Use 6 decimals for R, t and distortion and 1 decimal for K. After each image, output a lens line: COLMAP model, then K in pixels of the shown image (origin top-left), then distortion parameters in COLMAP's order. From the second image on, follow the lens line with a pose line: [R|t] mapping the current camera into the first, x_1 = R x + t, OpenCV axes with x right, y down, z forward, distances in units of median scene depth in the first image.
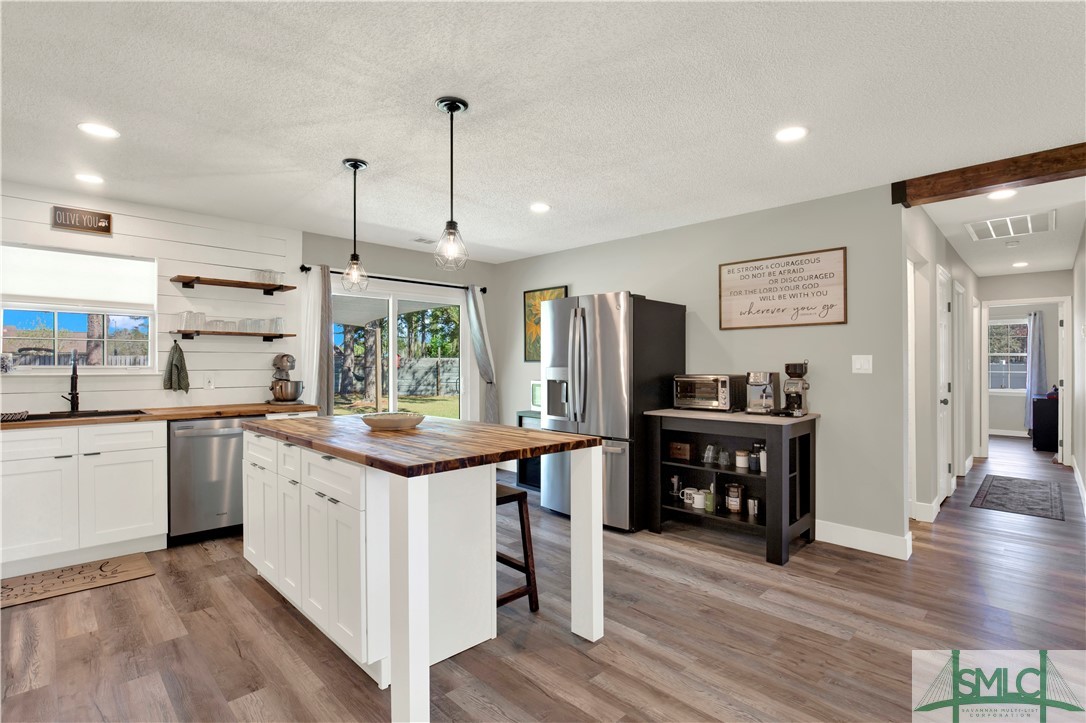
lens RADIAL K [[513.7, 0, 545.4], [0, 513.7, 367.5], [0, 0, 1]] dist [-0.028942, -0.000232]
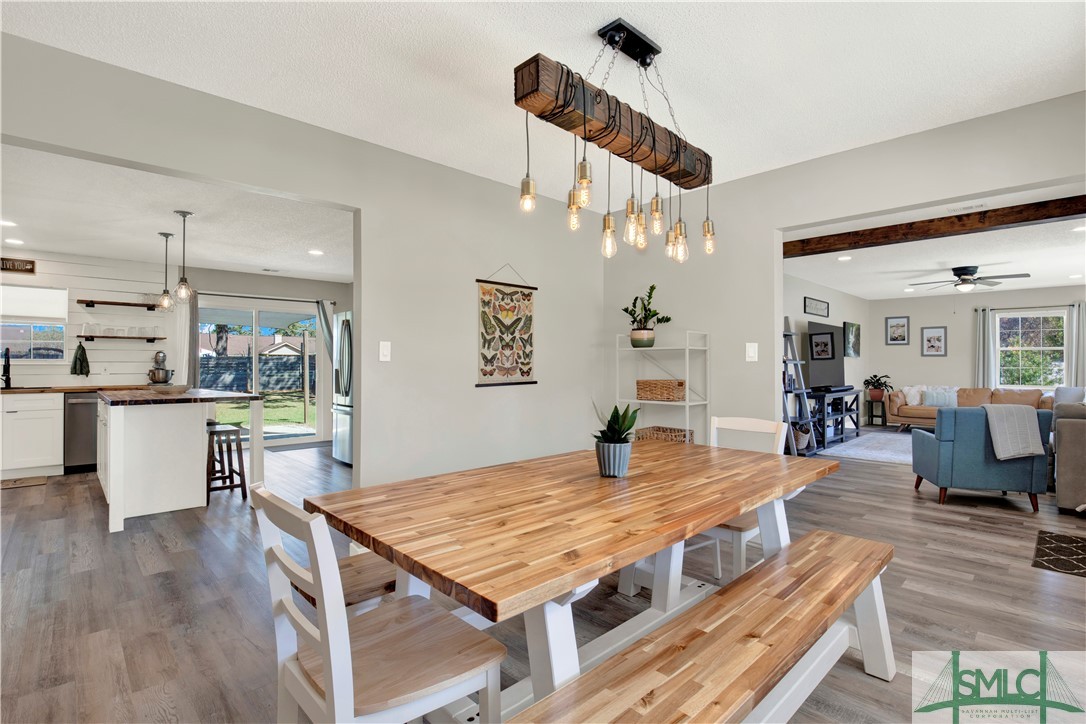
lens RADIAL K [[509.2, 0, 543.0], [0, 509.2, 362.0], [0, 0, 1]] dist [-0.026569, 0.001102]
pose [[0.999815, 0.000042, -0.019240, 0.678080], [-0.000237, 0.999949, -0.010140, 0.020875], [0.019239, 0.010143, 0.999763, -0.458879]]
